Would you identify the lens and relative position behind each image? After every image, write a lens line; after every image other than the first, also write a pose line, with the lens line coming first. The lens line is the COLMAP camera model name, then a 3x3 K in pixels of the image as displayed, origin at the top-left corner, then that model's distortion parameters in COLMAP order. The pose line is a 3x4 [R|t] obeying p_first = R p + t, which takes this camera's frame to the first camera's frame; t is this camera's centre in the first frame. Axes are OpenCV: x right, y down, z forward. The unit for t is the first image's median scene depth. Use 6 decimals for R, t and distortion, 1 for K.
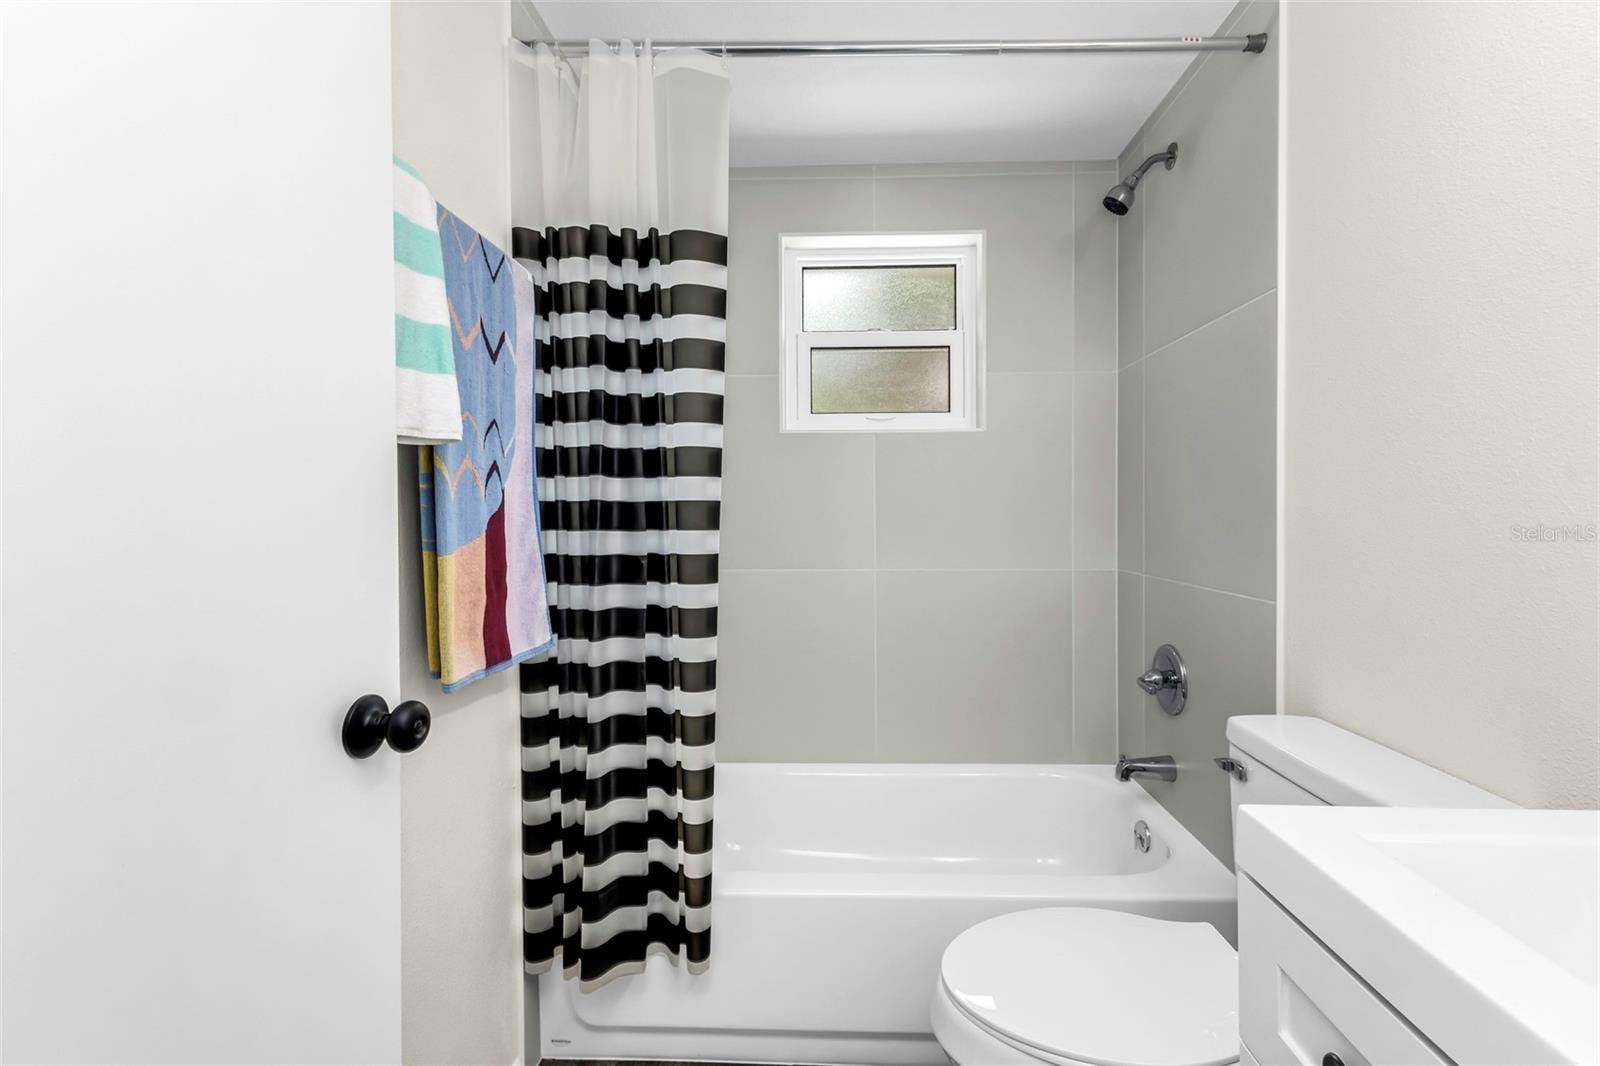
lens RADIAL K [[698.8, 0, 800.0], [0, 698.8, 533.0], [0, 0, 1]] dist [-0.000185, -0.000116]
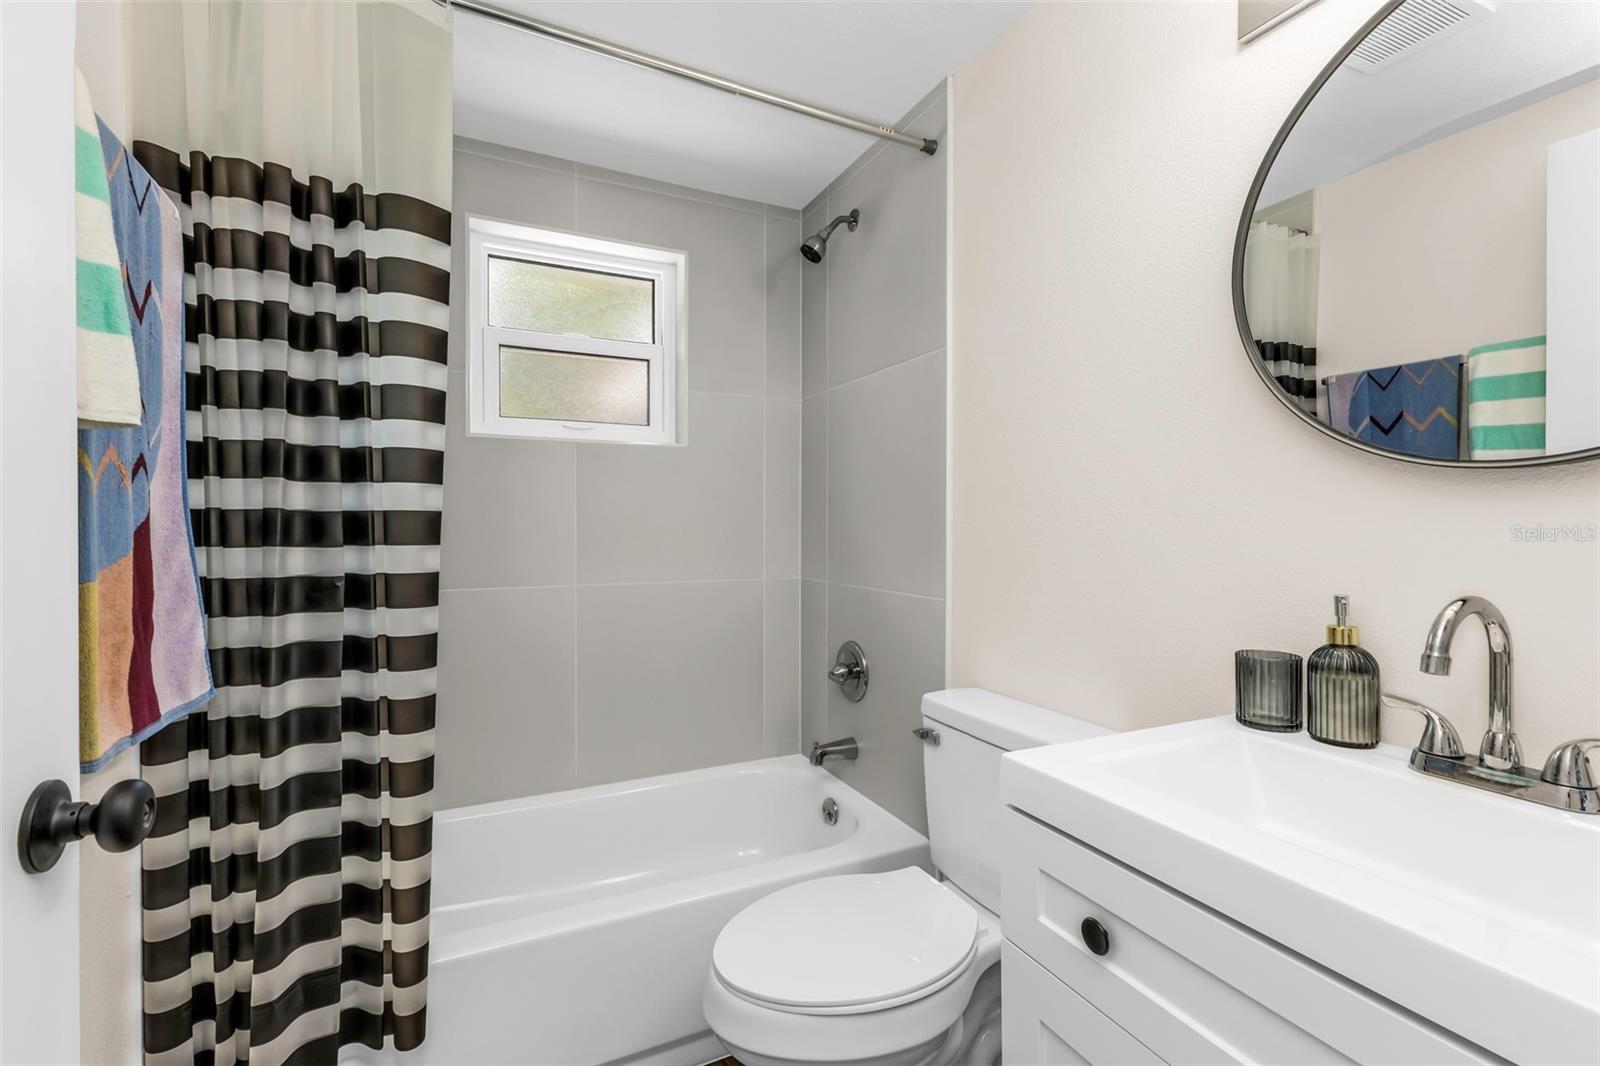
lens RADIAL K [[707.2, 0, 798.9], [0, 707.2, 543.5], [0, 0, 1]] dist [0.000143, -0.000229]
pose [[0.884239, -0.007568, 0.466974, -0.134105], [0.009750, 0.999950, -0.002256, 0.000364], [-0.466933, 0.006547, 0.884268, 0.007694]]
